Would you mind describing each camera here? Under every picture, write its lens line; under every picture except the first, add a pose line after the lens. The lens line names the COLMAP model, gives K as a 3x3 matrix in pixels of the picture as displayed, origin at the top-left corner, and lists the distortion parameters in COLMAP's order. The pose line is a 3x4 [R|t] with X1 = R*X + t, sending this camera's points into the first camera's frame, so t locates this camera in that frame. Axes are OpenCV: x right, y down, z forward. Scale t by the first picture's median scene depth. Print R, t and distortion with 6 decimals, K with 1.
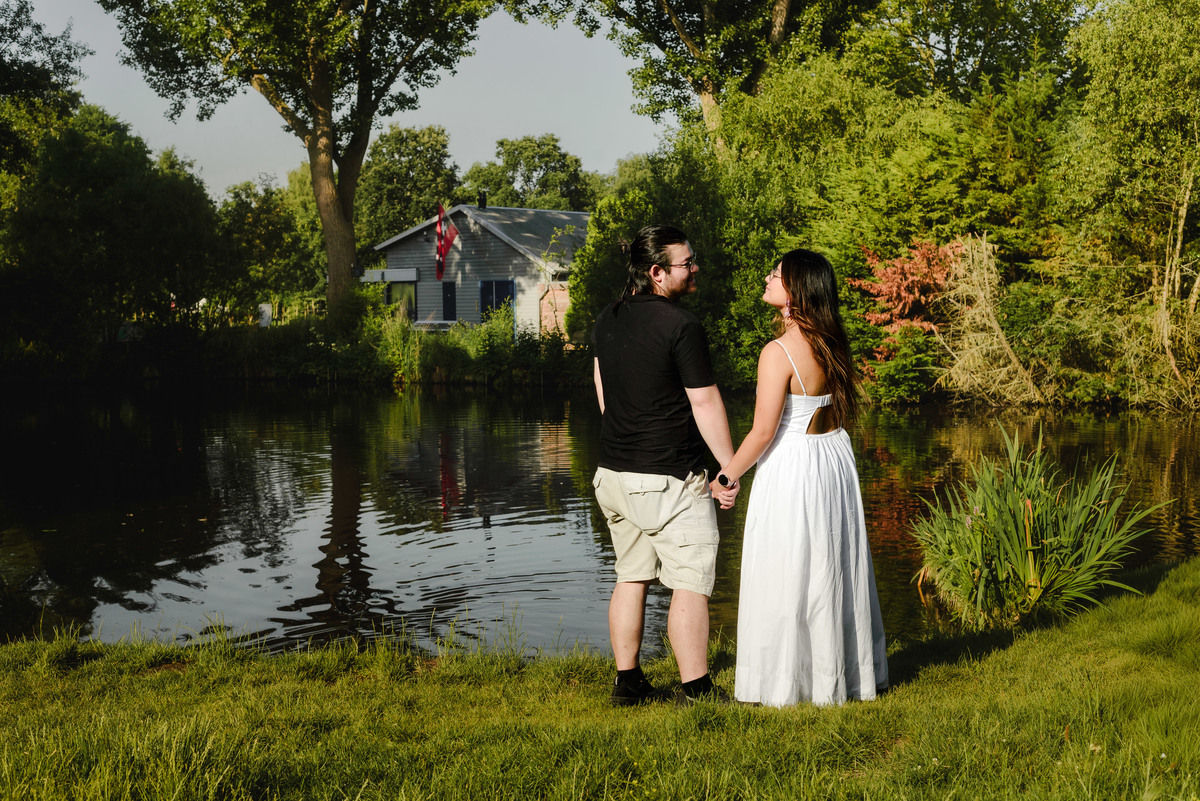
lens RADIAL K [[1712.9, 0, 617.6], [0, 1712.9, 382.5], [0, 0, 1]] dist [0.010531, -0.003112]
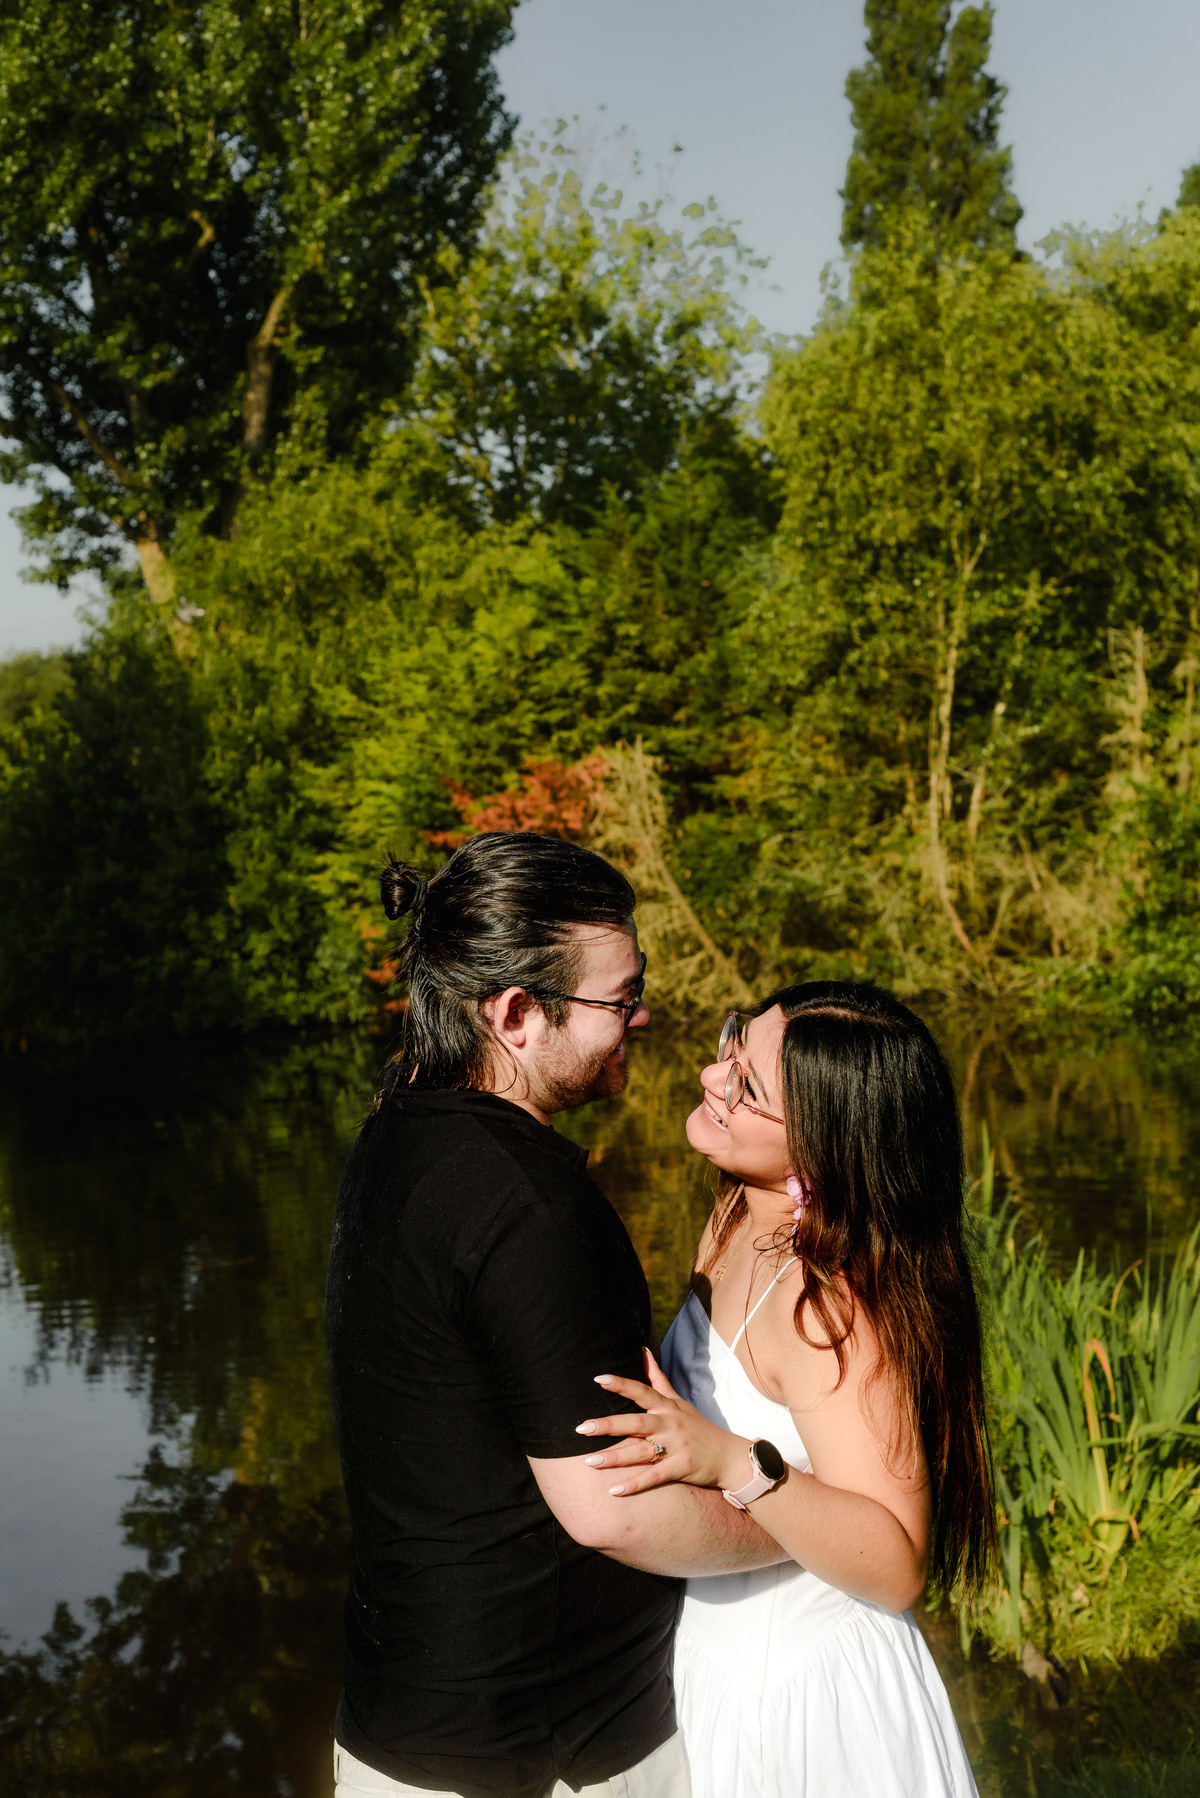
lens RADIAL K [[2573.9, 0, 594.8], [0, 2573.9, 924.6], [0, 0, 1]] dist [0.009246, -0.009925]
pose [[0.971243, -0.090645, 0.220159, -0.008244], [0.095026, 0.995431, -0.009369, -0.013873], [-0.218303, 0.030021, 0.975419, 0.106378]]
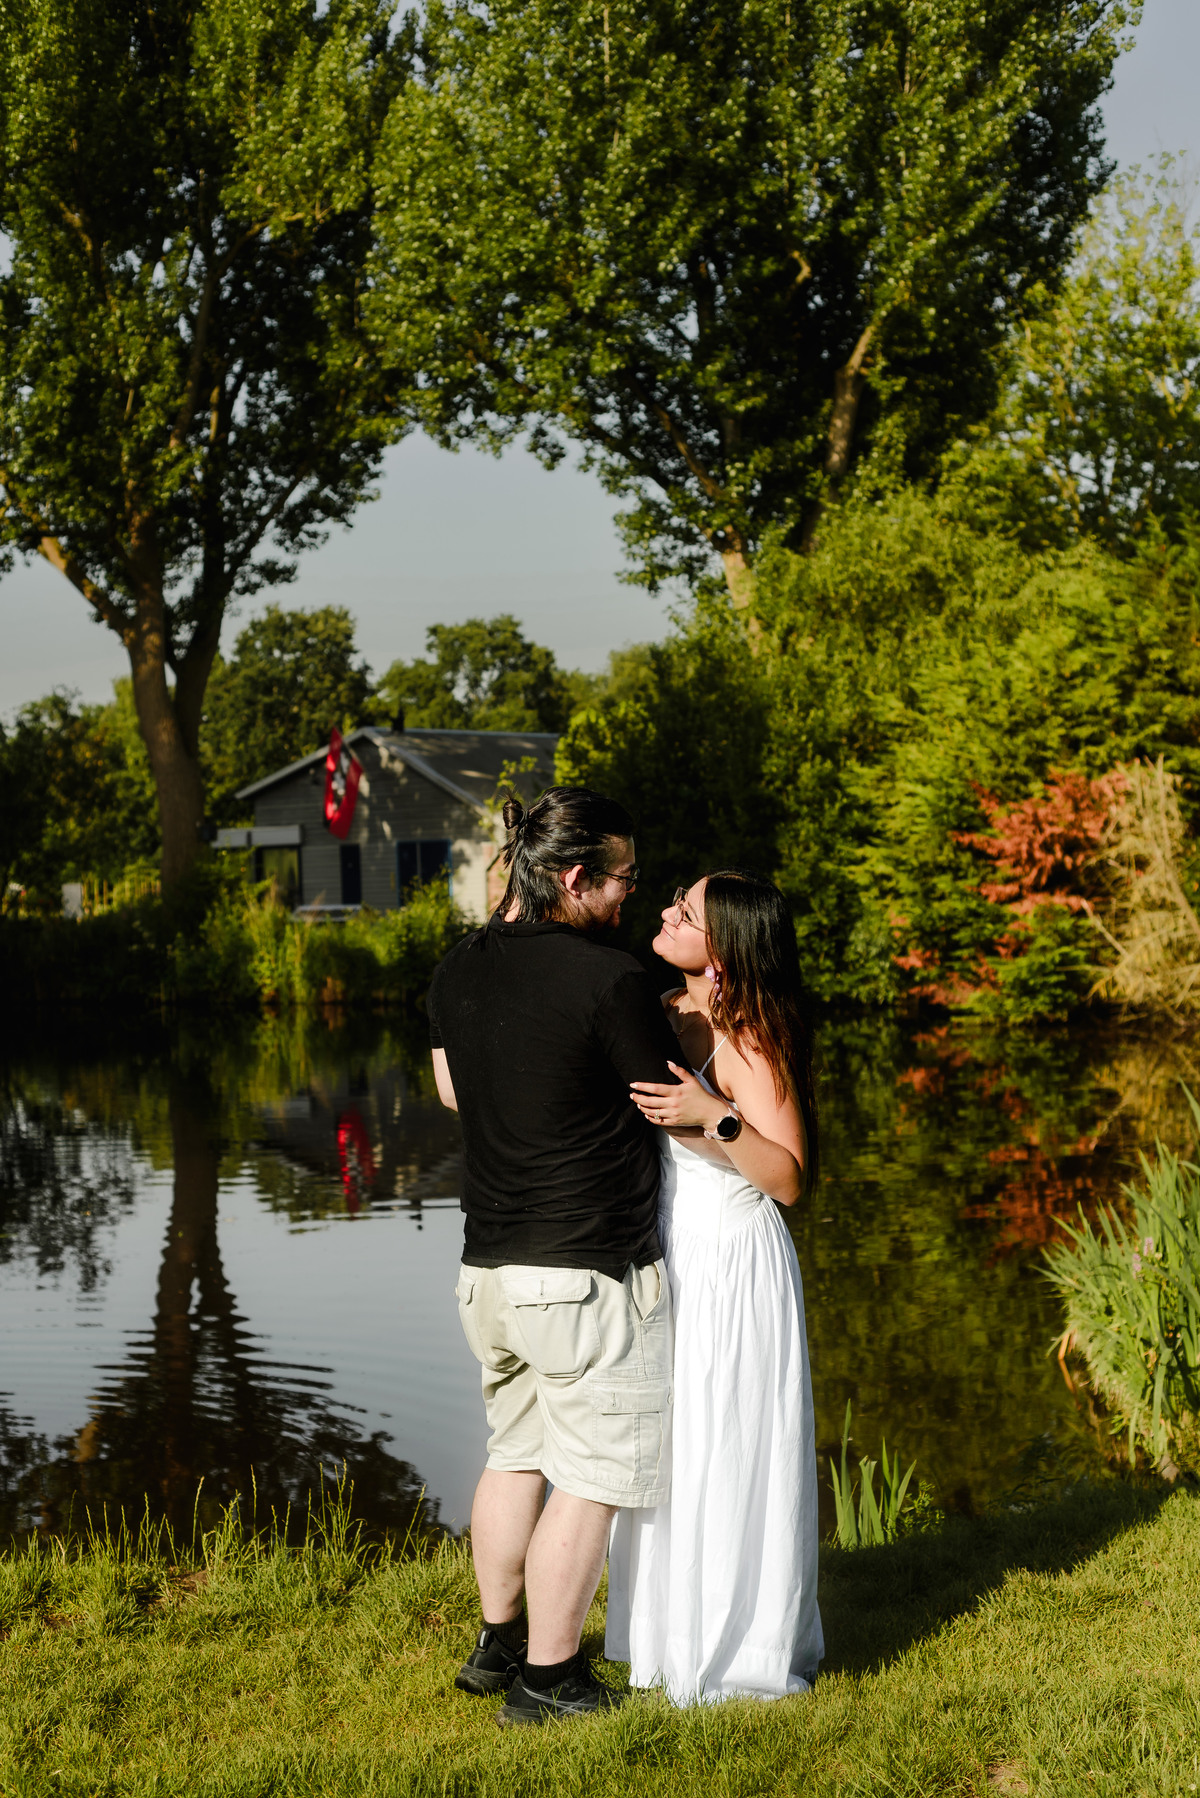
lens RADIAL K [[2566.5, 0, 645.2], [0, 2566.5, 901.5], [0, 0, 1]] dist [0.010531, -0.003112]
pose [[0.999712, -0.021936, 0.009762, 0.007743], [0.022232, 0.999265, -0.031220, -0.006418], [-0.009070, 0.031428, 0.999465, 0.028356]]
